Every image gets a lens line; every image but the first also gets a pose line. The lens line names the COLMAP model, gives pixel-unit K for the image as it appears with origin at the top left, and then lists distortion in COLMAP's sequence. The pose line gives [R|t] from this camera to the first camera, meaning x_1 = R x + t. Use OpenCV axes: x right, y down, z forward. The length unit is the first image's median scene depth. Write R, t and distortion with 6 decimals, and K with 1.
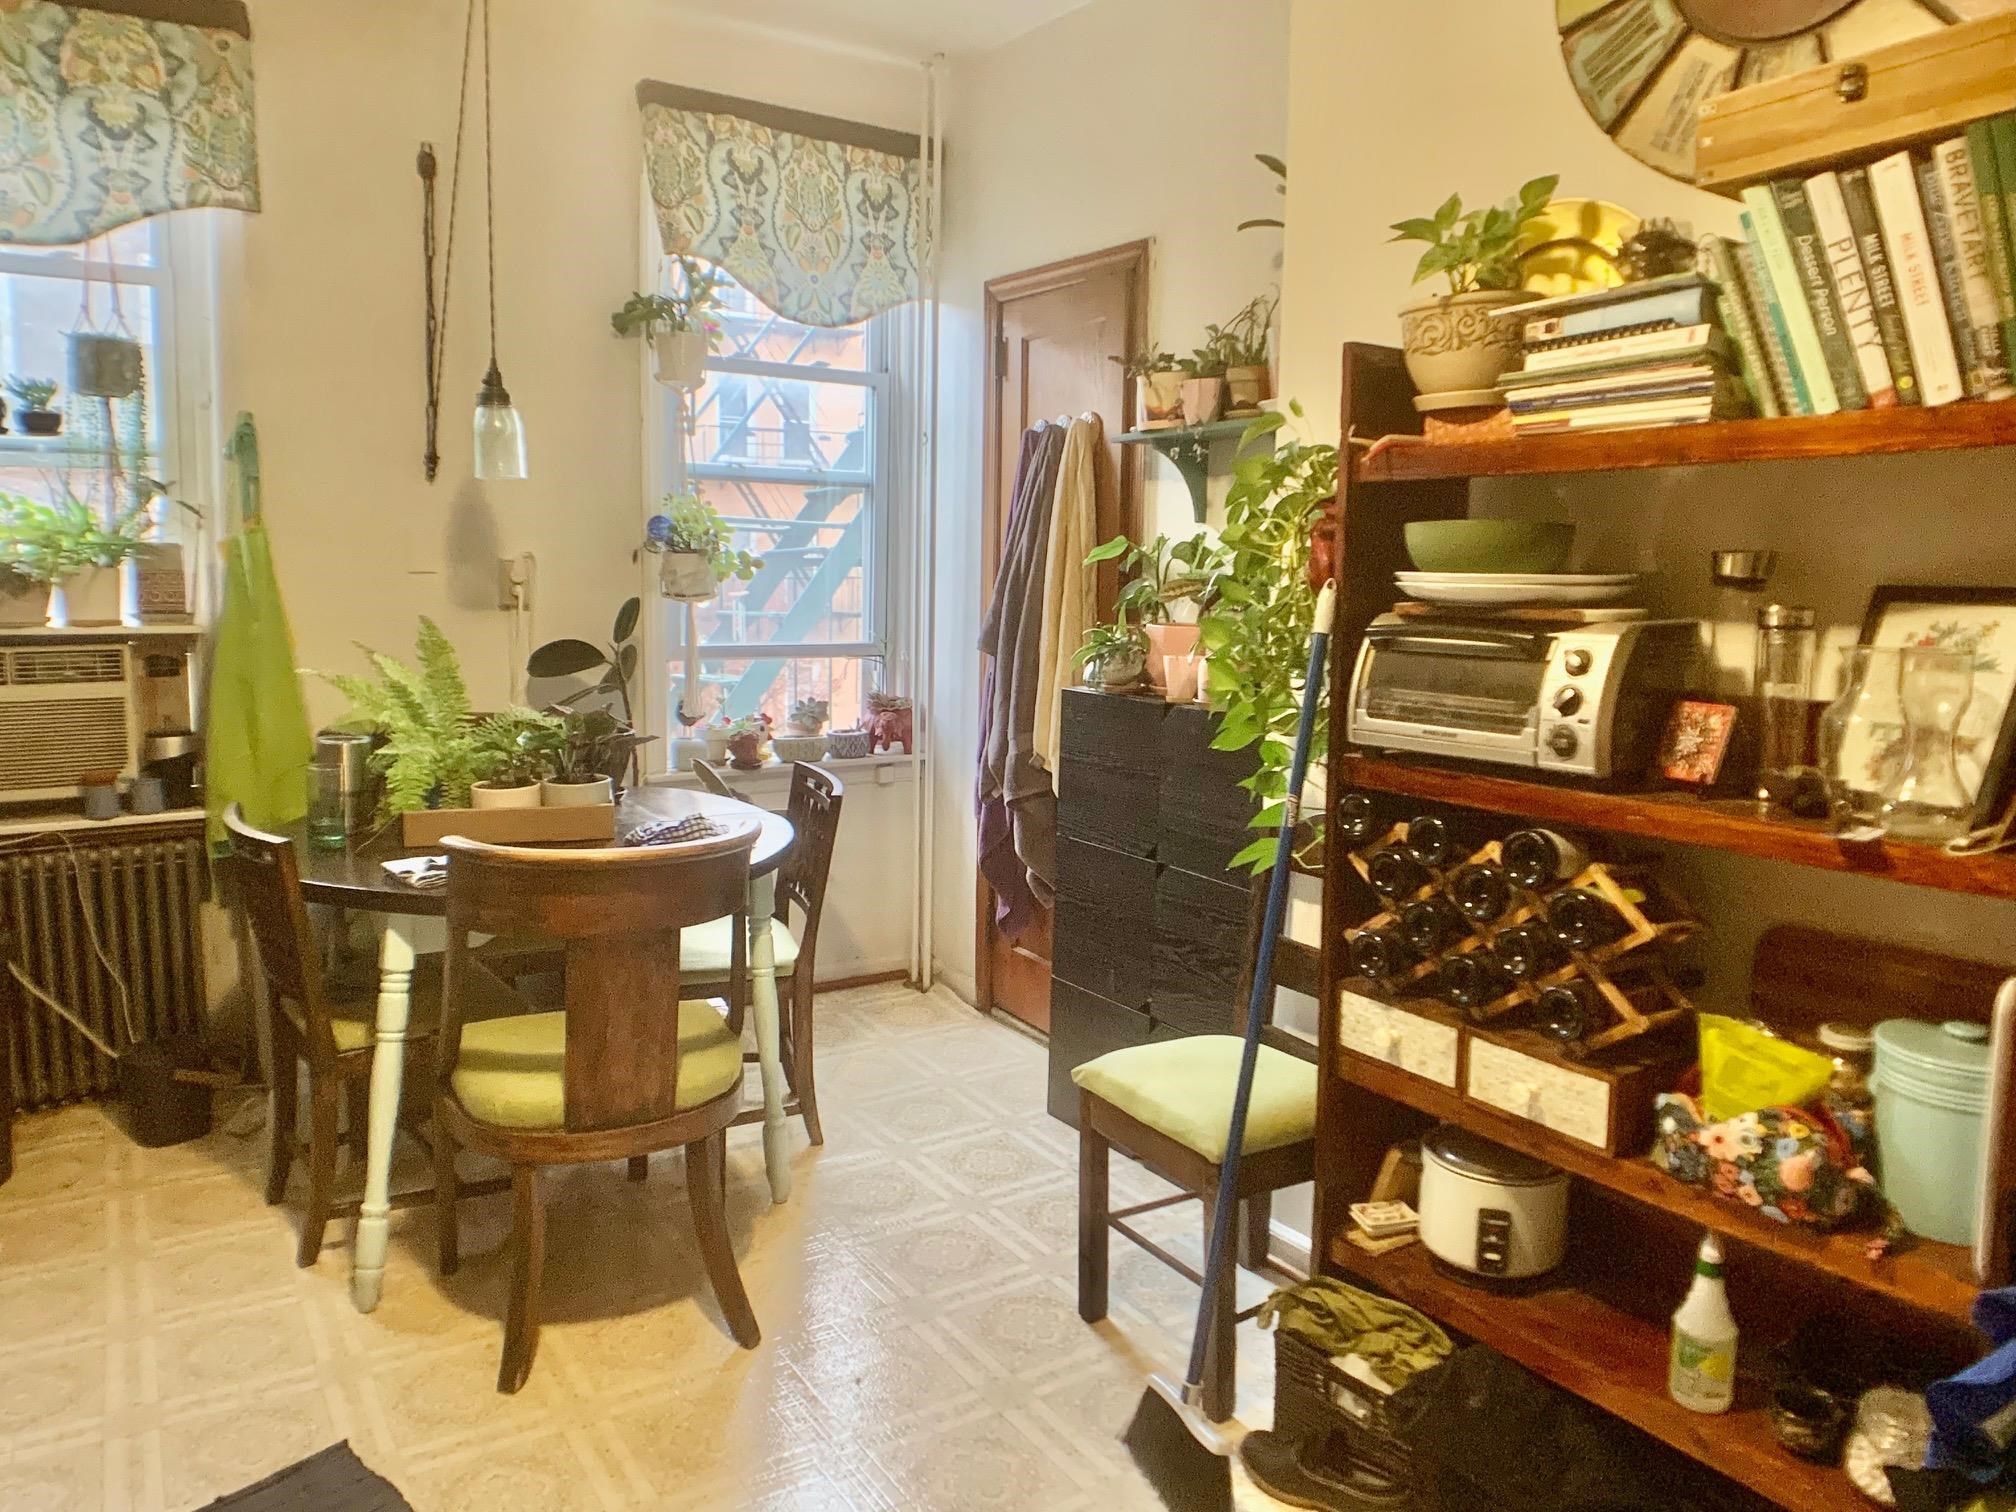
lens RADIAL K [[1514.5, 0, 1008.0], [0, 1514.5, 756.0], [0, 0, 1]] dist [-0.001441, -0.000987]
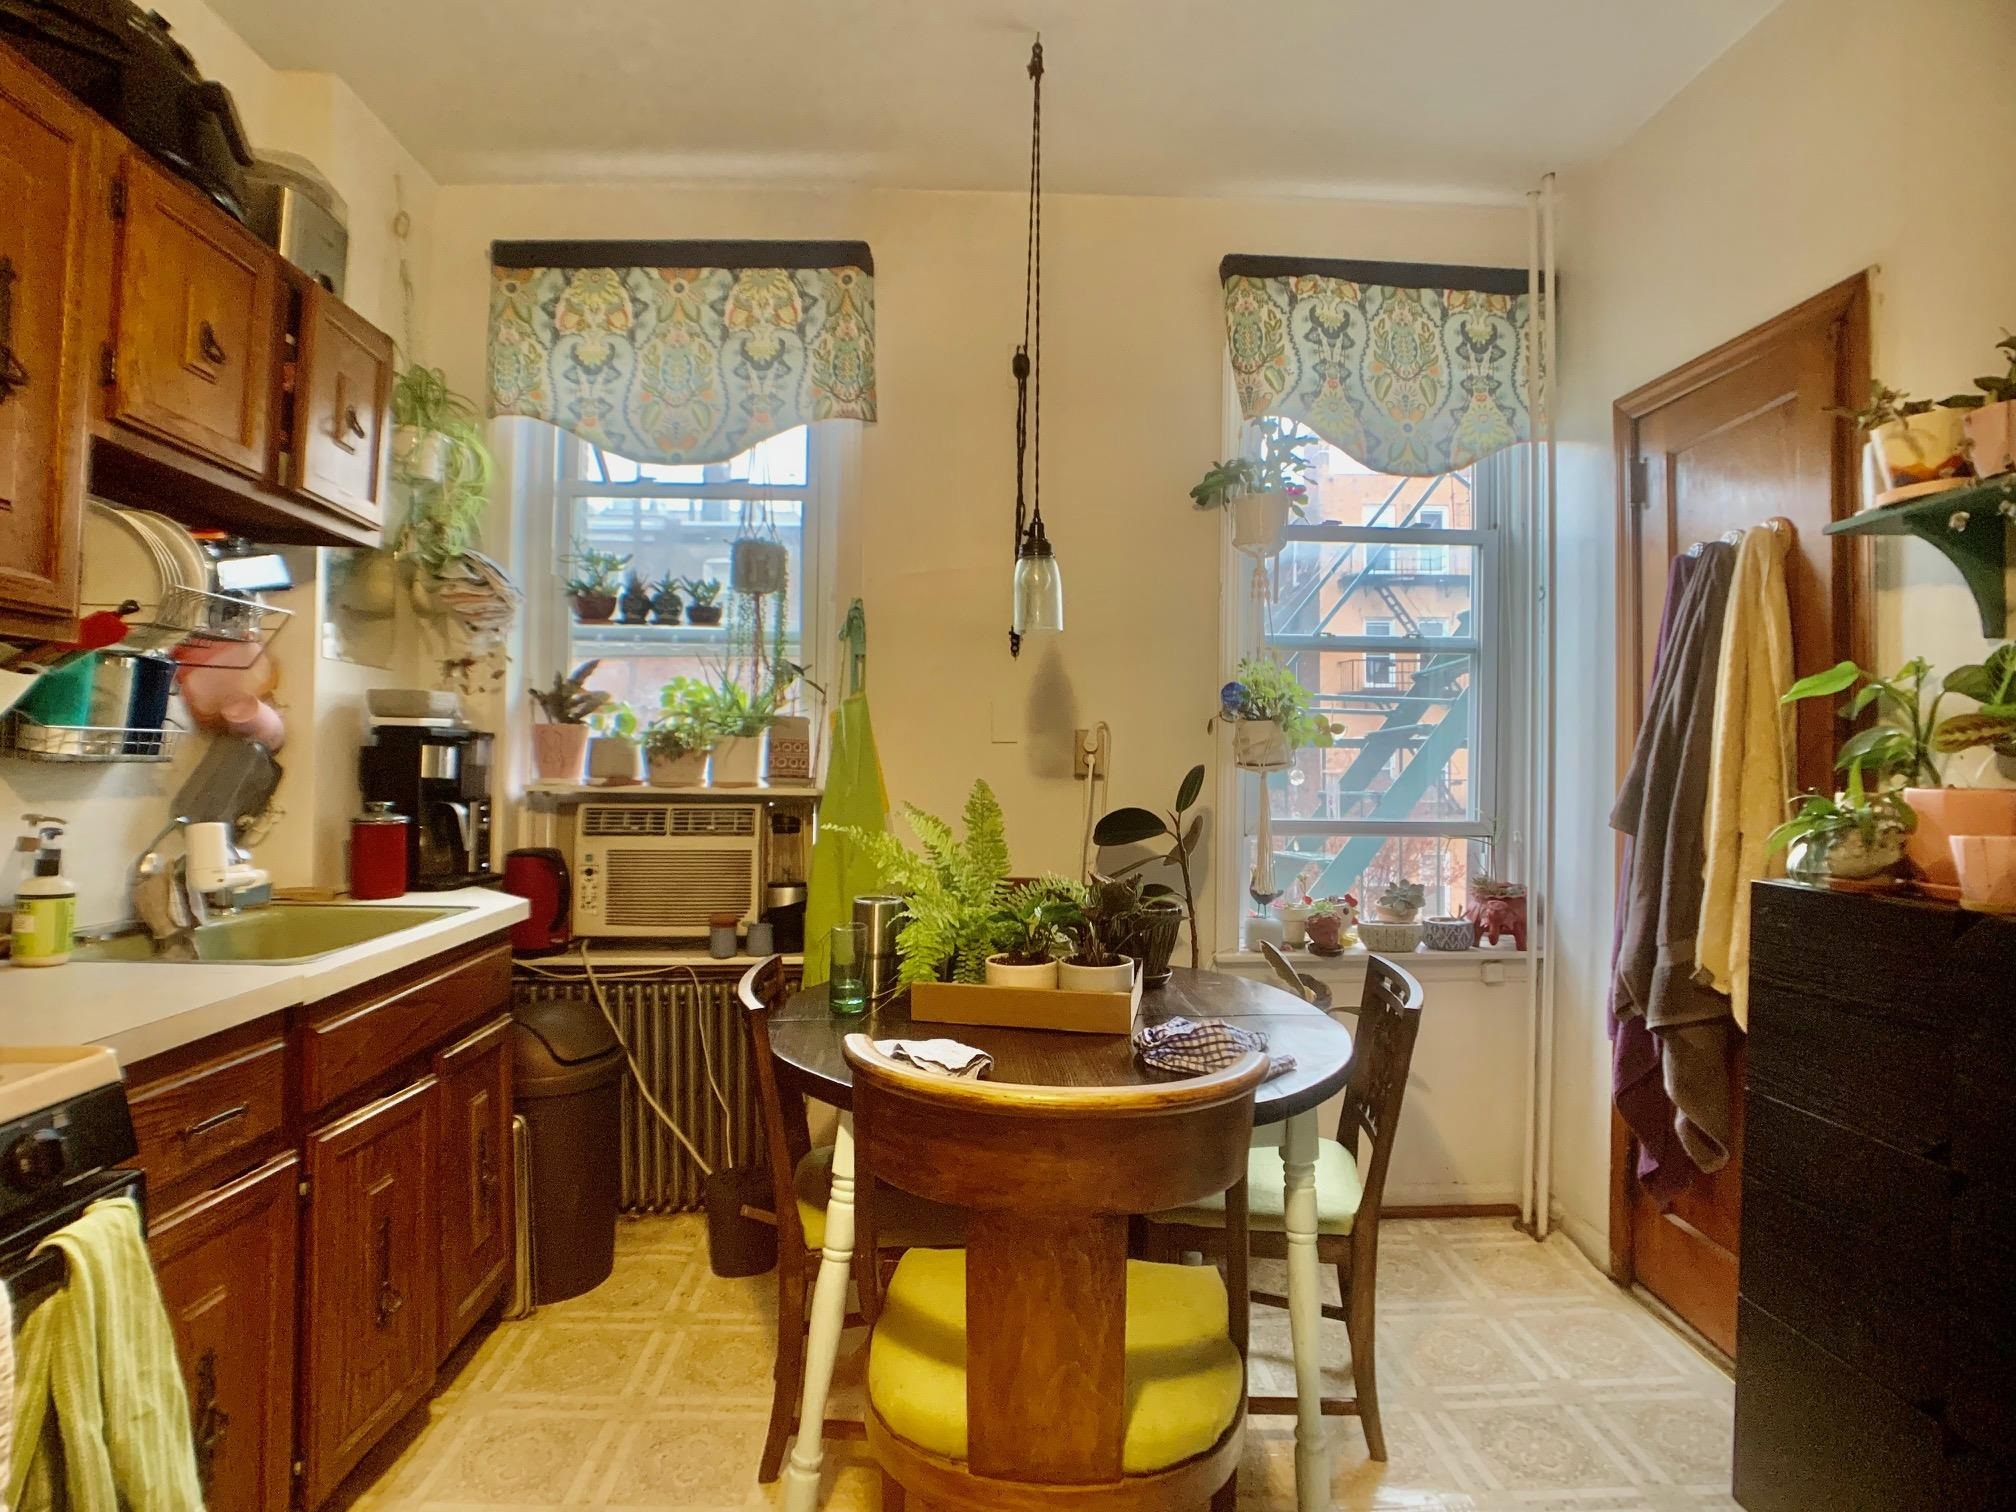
lens RADIAL K [[1058.4, 0, 1008.0], [0, 1058.4, 756.0], [0, 0, 1]] dist [-0.046628, 0.017179]
pose [[0.859322, -0.012836, -0.511275, -0.012643], [-0.064310, 0.989038, -0.132919, -0.014744], [0.507376, 0.147100, 0.849077, 0.380736]]
